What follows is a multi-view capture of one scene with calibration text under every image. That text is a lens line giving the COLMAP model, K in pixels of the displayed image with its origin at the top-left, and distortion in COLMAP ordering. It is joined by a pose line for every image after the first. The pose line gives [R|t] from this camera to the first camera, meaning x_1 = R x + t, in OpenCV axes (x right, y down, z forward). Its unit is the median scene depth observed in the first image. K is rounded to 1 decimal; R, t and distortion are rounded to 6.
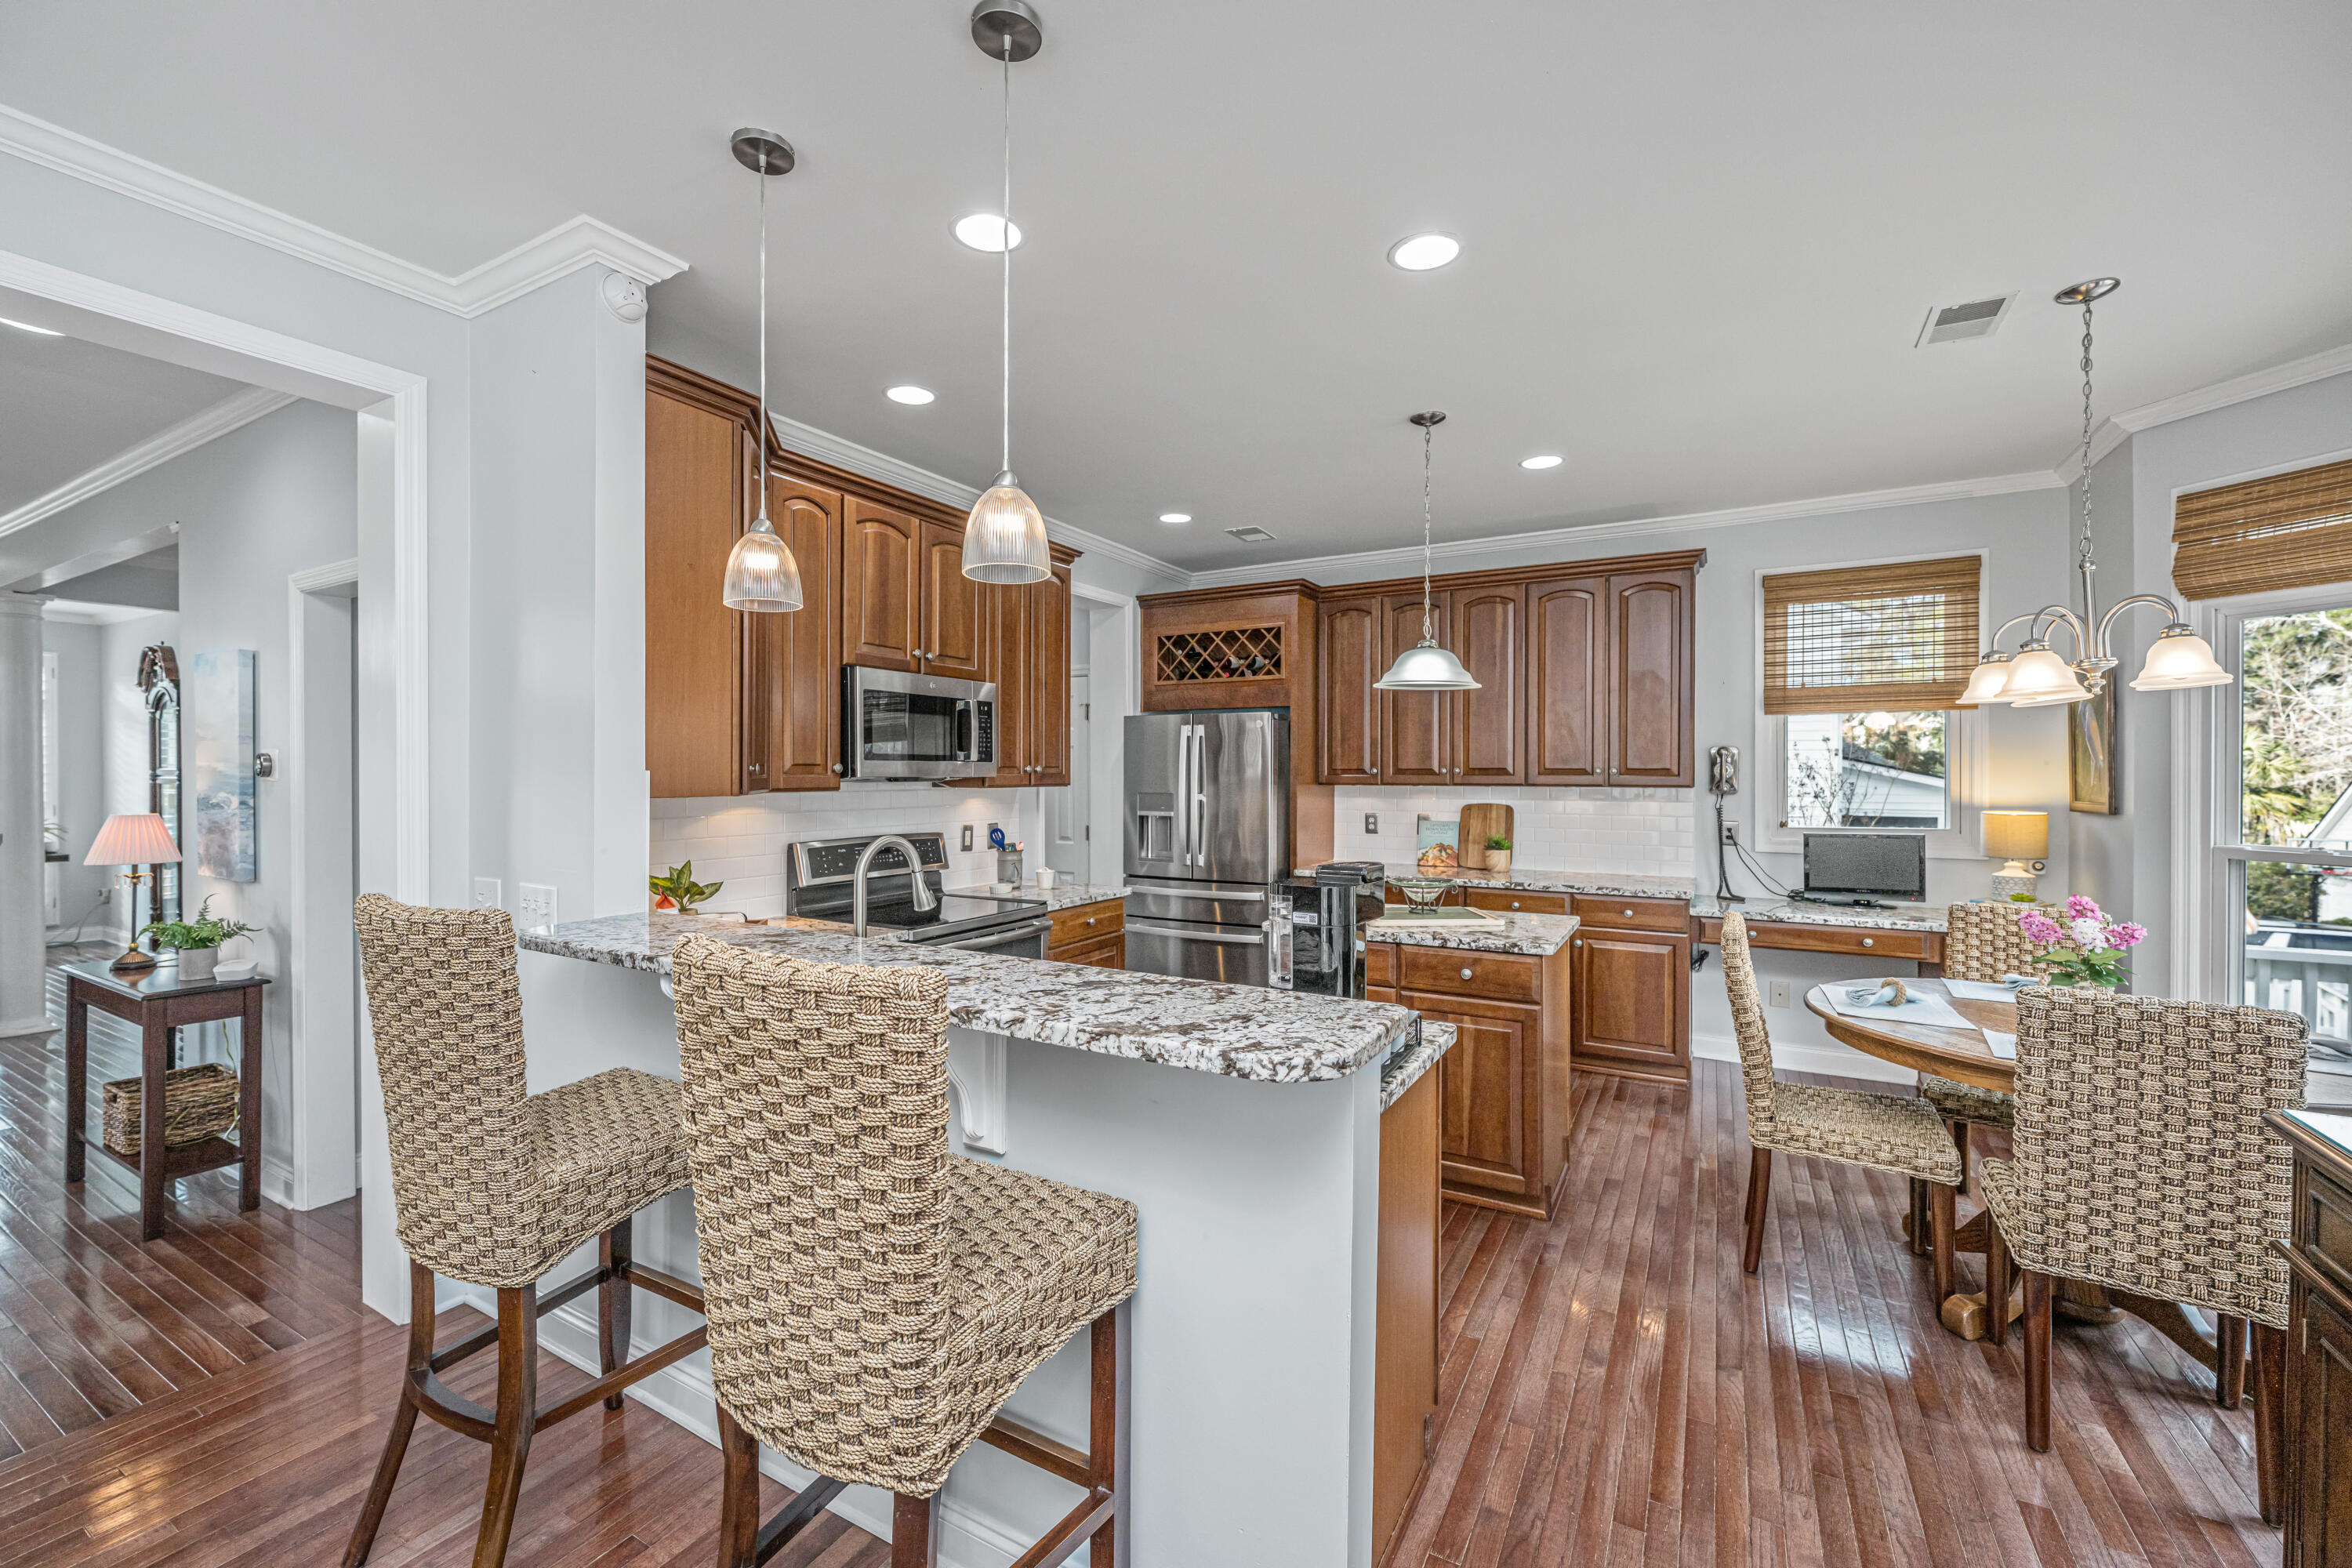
lens RADIAL K [[960.0, 0, 1157.5], [0, 960.0, 779.3], [0, 0, 1]] dist [-0.004258, 0.001421]
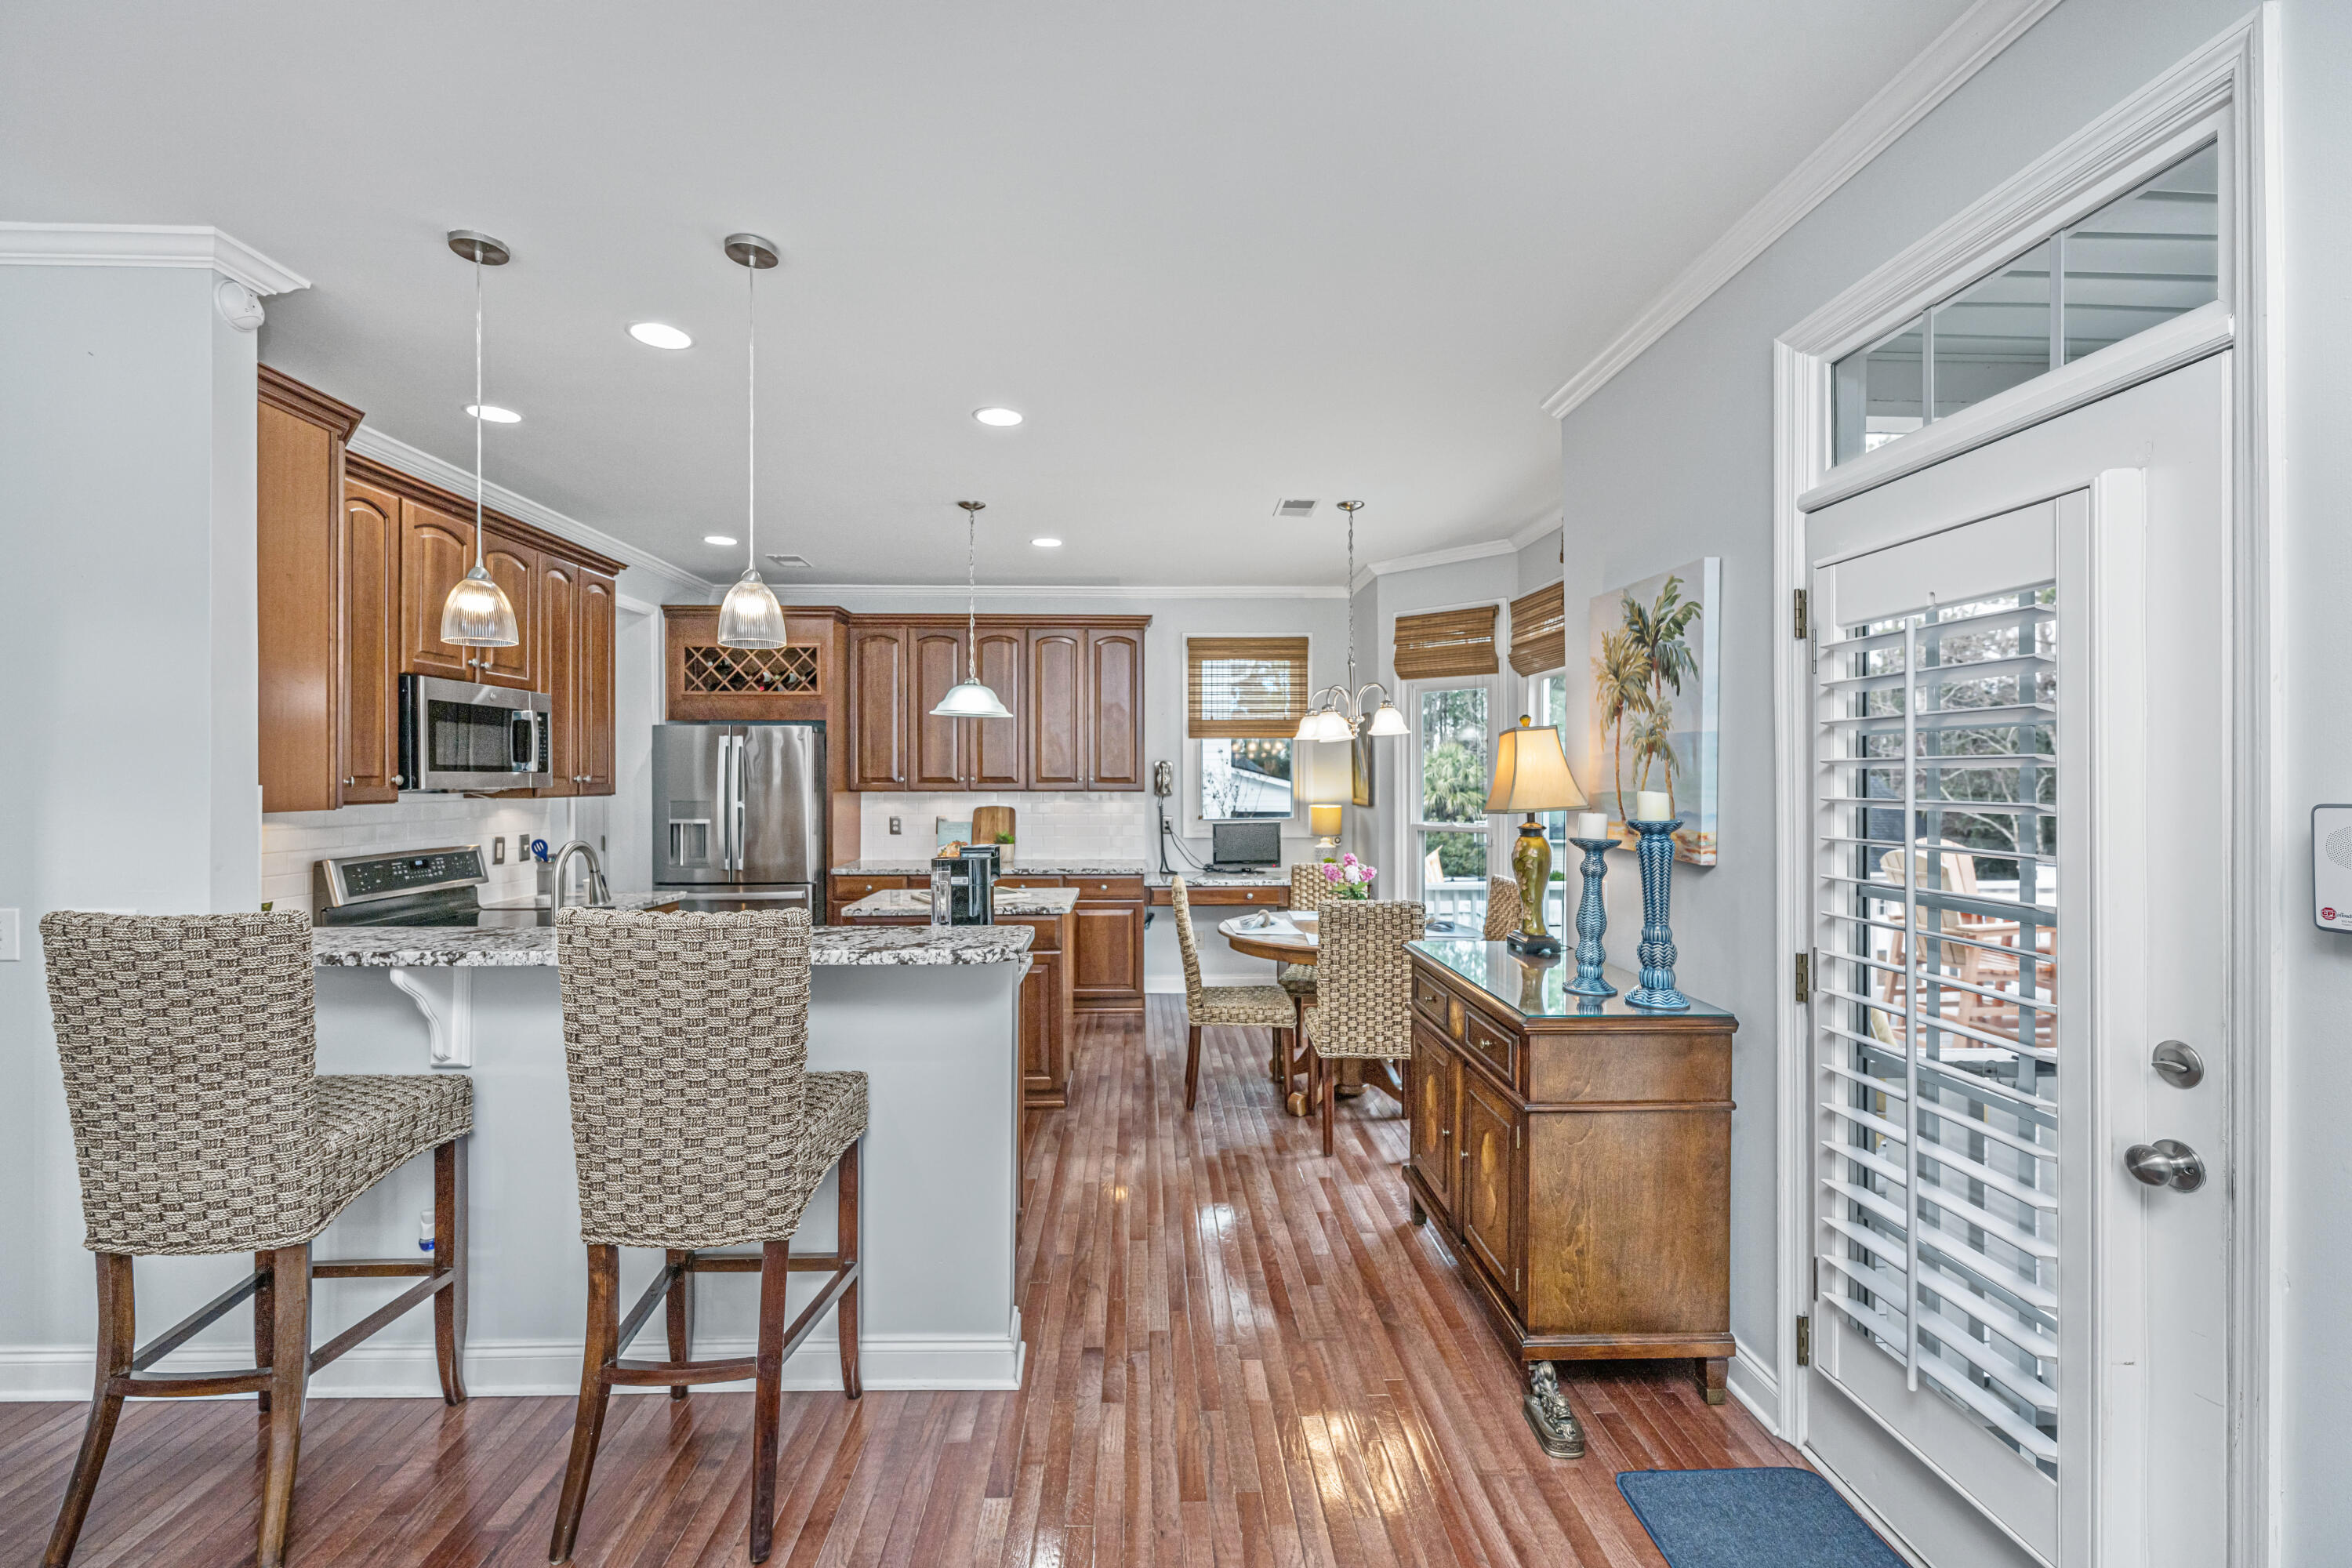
lens RADIAL K [[960.0, 0, 1174.2], [0, 960.0, 785.0], [0, 0, 1]] dist [-0.004258, 0.001421]
pose [[0.845171, -0.004959, 0.534474, -0.183163], [0.004370, 0.999988, 0.002367, -0.005270], [-0.534479, 0.000336, 0.845182, -0.235895]]
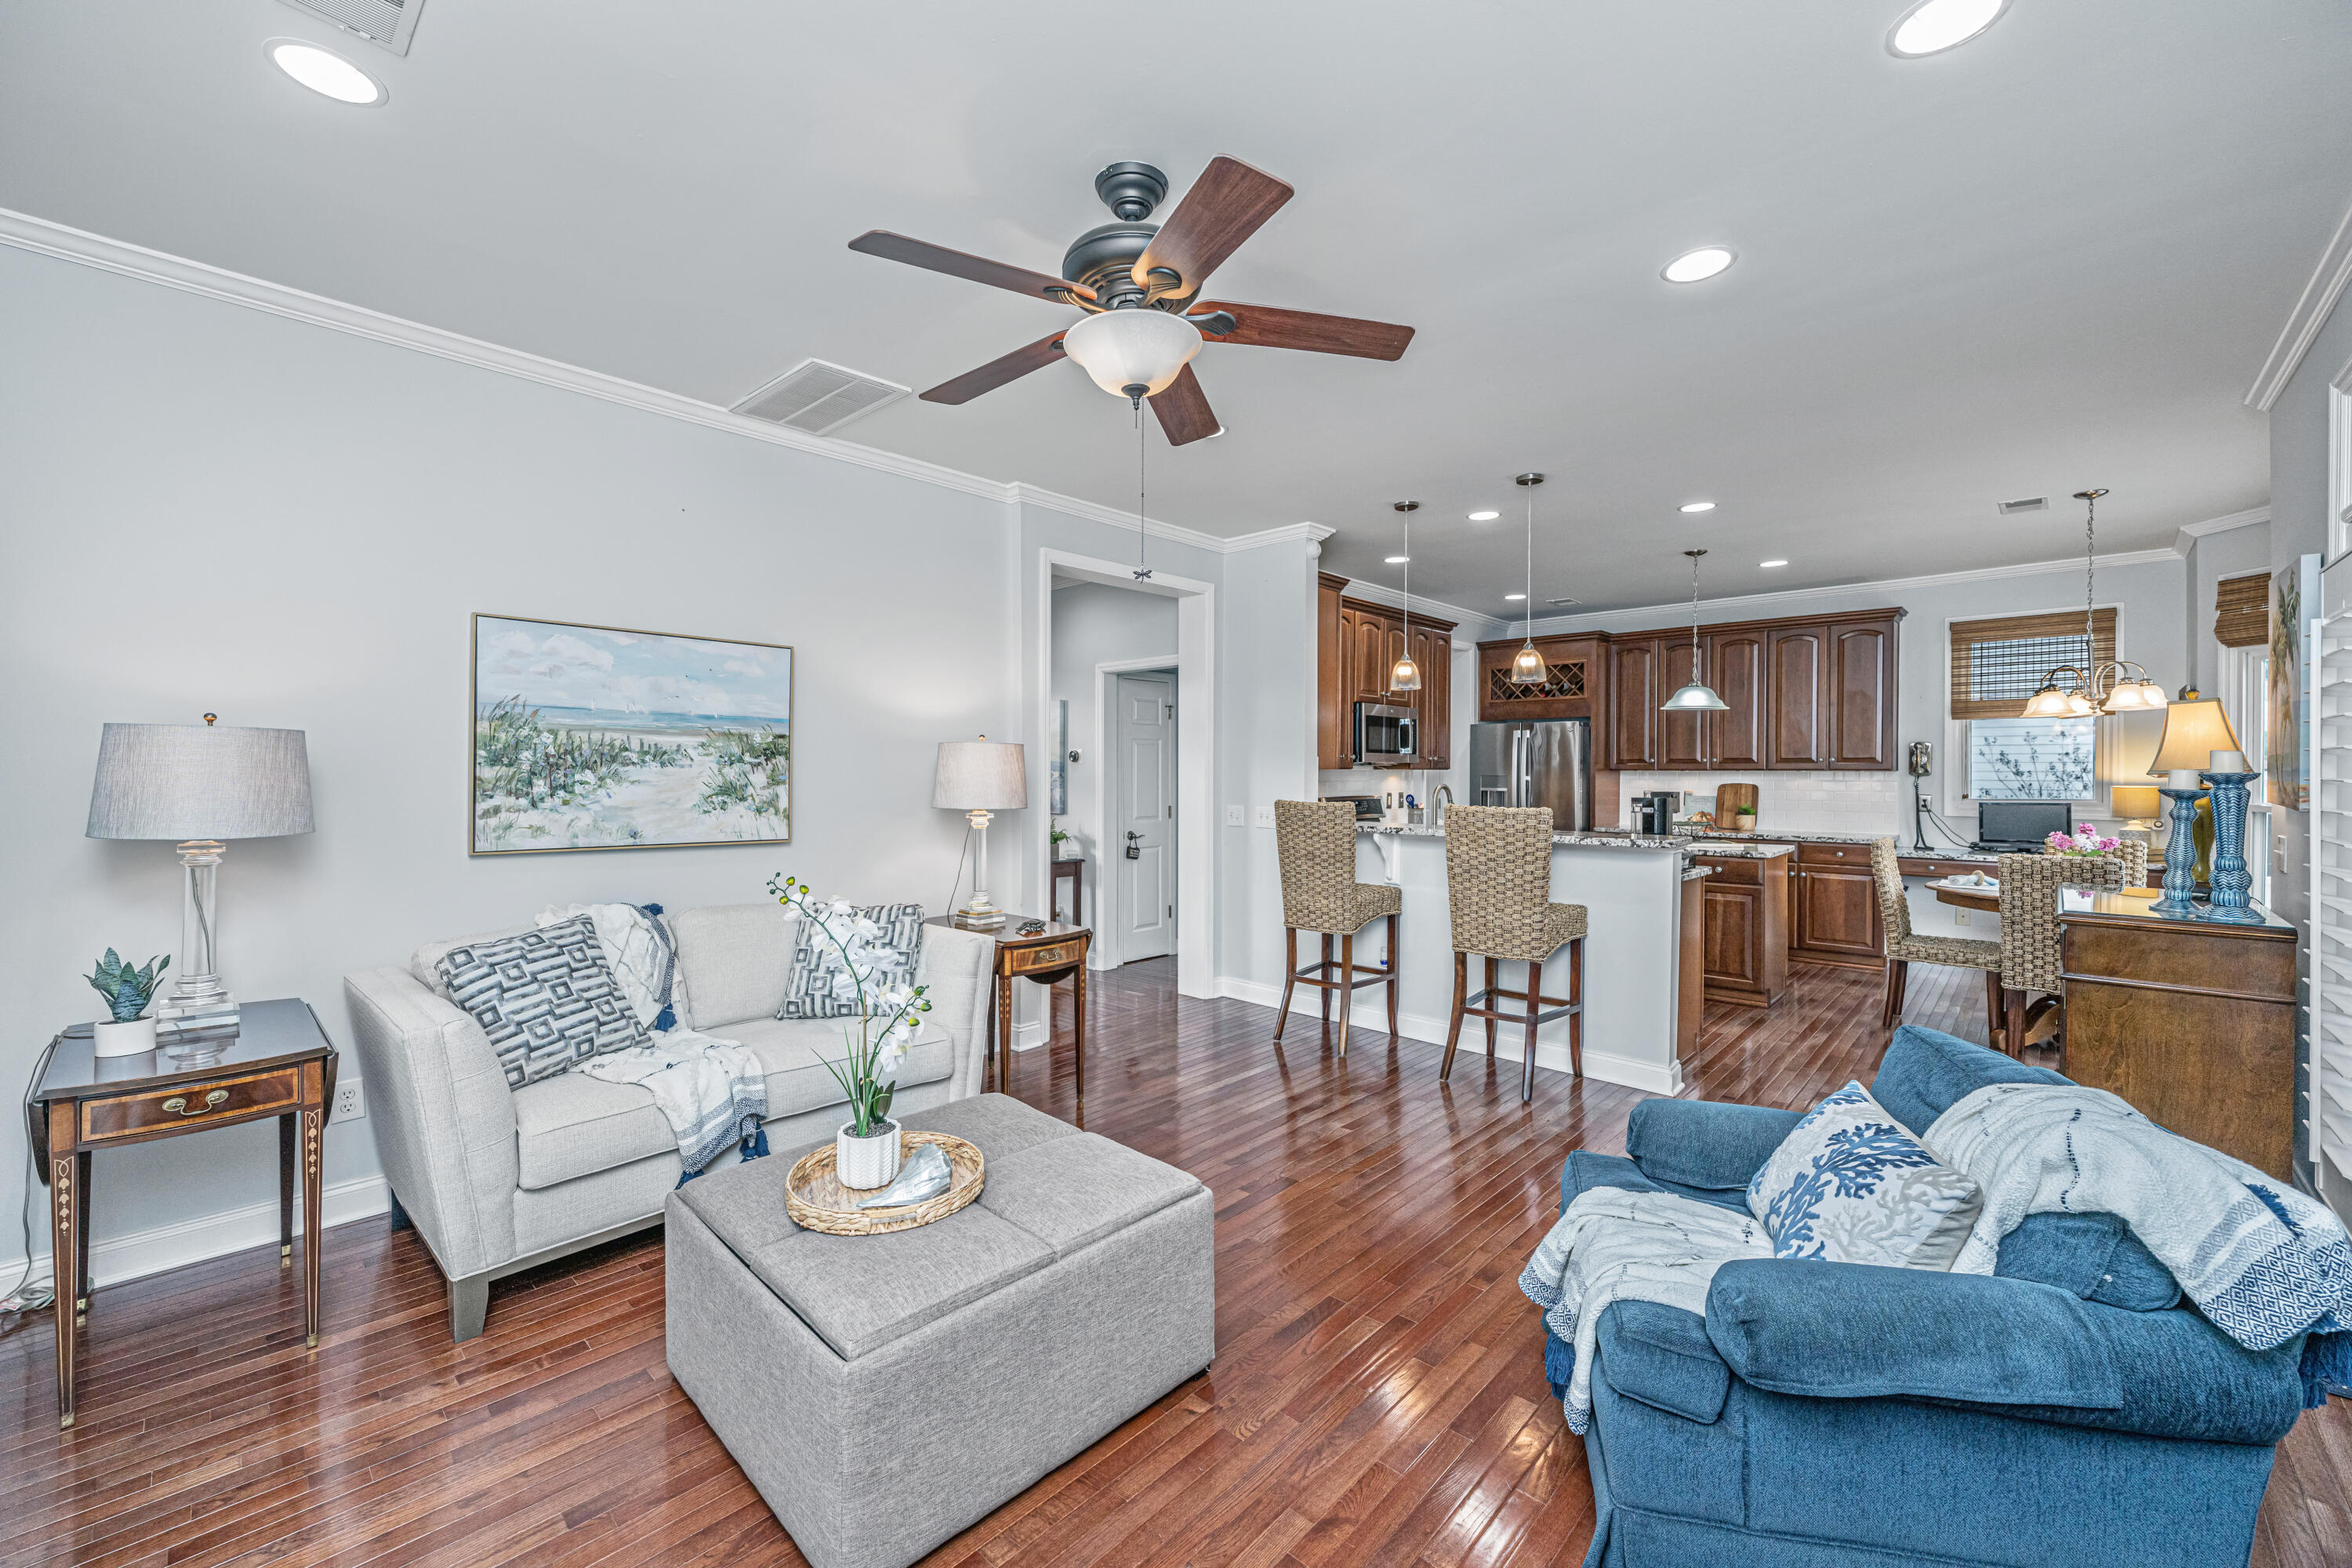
lens RADIAL K [[960.0, 0, 1175.7], [0, 960.0, 776.5], [0, 0, 1]] dist [-0.004258, 0.001421]
pose [[0.976475, 0.001537, -0.215624, -0.261662], [-0.002329, 0.999991, -0.003420, 0.033873], [0.215617, 0.003842, 0.976470, -0.898575]]
